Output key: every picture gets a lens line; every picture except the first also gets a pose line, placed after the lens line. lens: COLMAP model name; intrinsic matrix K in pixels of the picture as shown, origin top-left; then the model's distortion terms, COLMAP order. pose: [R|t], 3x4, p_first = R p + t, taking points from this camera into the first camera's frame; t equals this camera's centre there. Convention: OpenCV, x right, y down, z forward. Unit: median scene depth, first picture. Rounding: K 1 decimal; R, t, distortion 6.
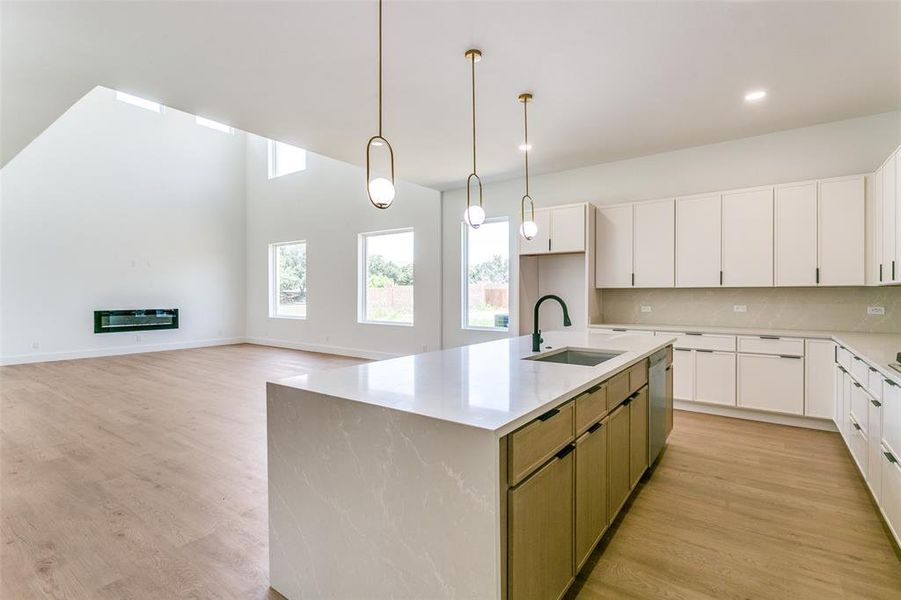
lens RADIAL K [[430.2, 0, 454.4], [0, 430.2, 298.2], [0, 0, 1]] dist [0.002471, 0.000272]
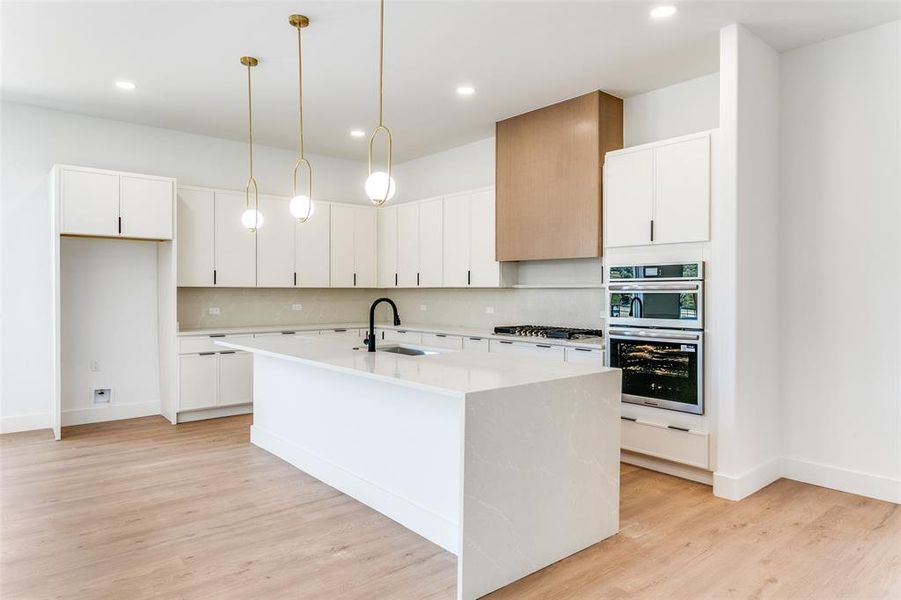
lens RADIAL K [[568.8, 0, 450.5], [0, 568.8, 300.0], [0, 0, 1]] dist [-0.001141, -0.000394]
pose [[0.234444, -0.012428, 0.972050, -0.637417], [0.004345, 0.999922, 0.011736, -0.009342], [-0.972120, 0.001472, 0.234480, 0.281775]]
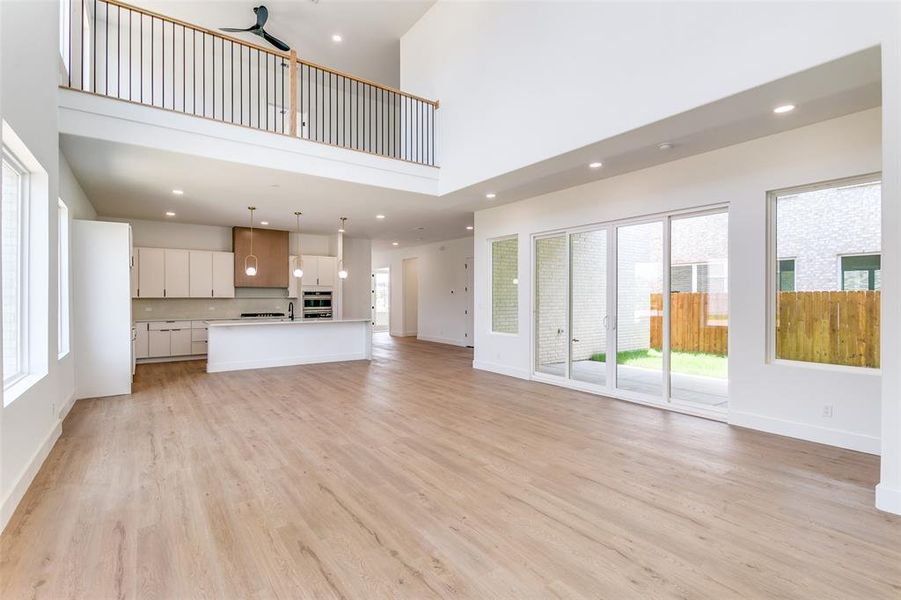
lens RADIAL K [[430.2, 0, 454.4], [0, 430.2, 298.2], [0, 0, 1]] dist [0.002471, 0.000272]
pose [[-0.949140, 0.004131, 0.314826, -1.116219], [0.006563, 0.999956, 0.006664, -0.025813], [-0.314785, 0.008391, -0.949126, 2.097779]]
